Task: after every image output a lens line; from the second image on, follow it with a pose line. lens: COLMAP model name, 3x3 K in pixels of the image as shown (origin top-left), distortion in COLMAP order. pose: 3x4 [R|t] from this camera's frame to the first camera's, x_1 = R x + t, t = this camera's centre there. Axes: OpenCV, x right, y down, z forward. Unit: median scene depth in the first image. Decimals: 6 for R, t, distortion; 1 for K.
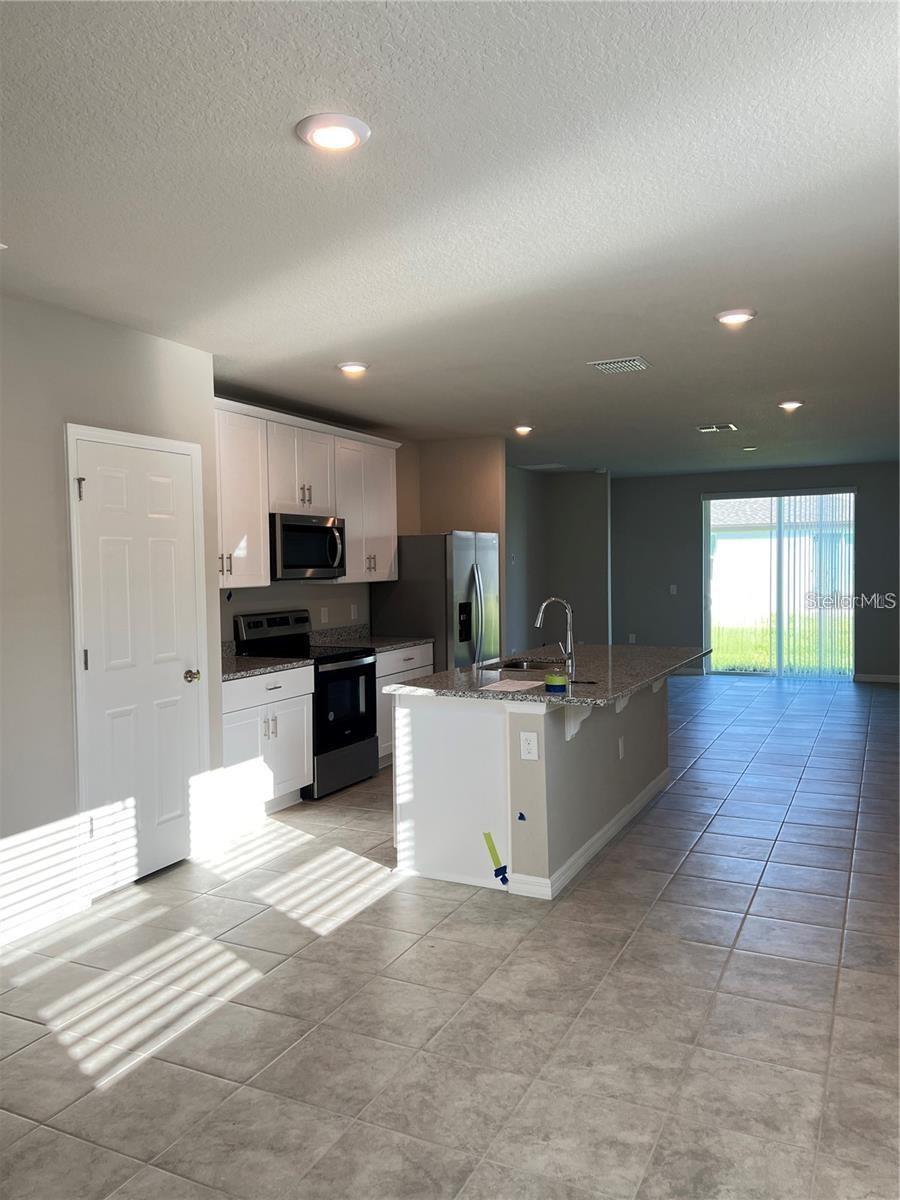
lens RADIAL K [[895.1, 0, 445.7], [0, 895.1, 607.8], [0, 0, 1]] dist [0.080122, -0.102722]
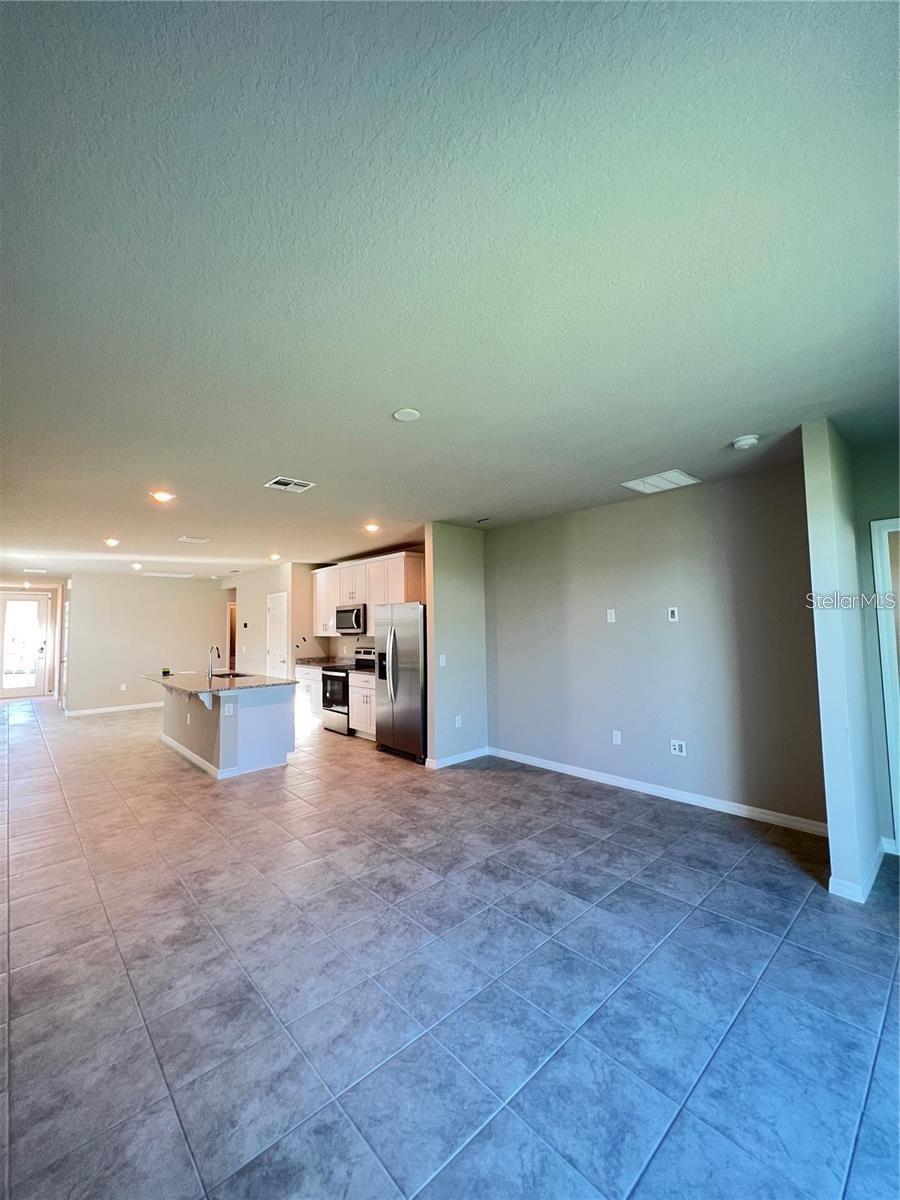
lens RADIAL K [[480.5, 0, 452.1], [0, 480.5, 597.3], [0, 0, 1]] dist [-0.001093, 0.000464]
pose [[-0.359127, -0.039919, -0.932435, 0.860043], [-0.023066, 0.999159, -0.033891, -0.086602], [0.933004, 0.009337, -0.359746, 1.646503]]
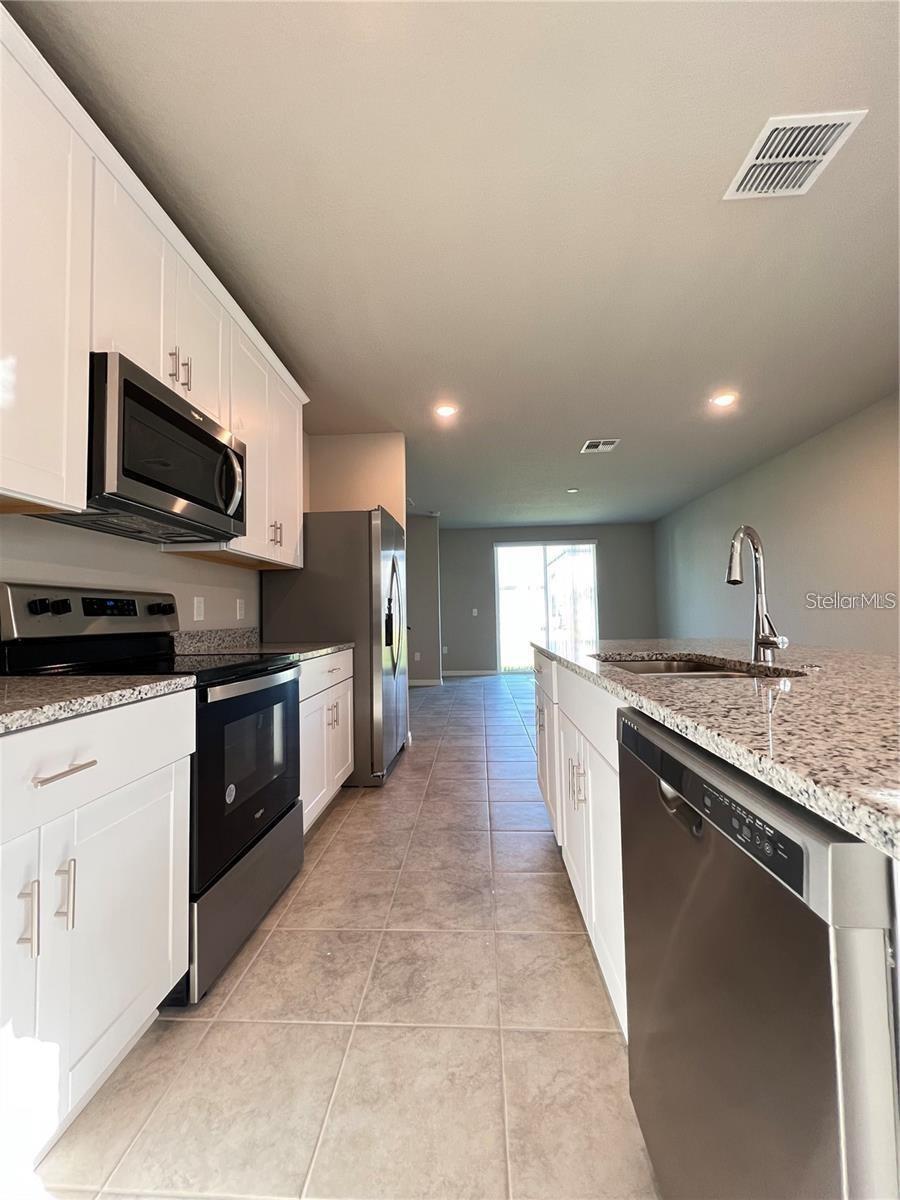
lens RADIAL K [[480.5, 0, 452.1], [0, 480.5, 597.3], [0, 0, 1]] dist [-0.001093, 0.000464]
pose [[0.920258, 0.011167, 0.391152, -0.114621], [0.025933, 0.995655, -0.089439, 0.040504], [-0.390452, 0.092451, 0.915970, 0.675961]]
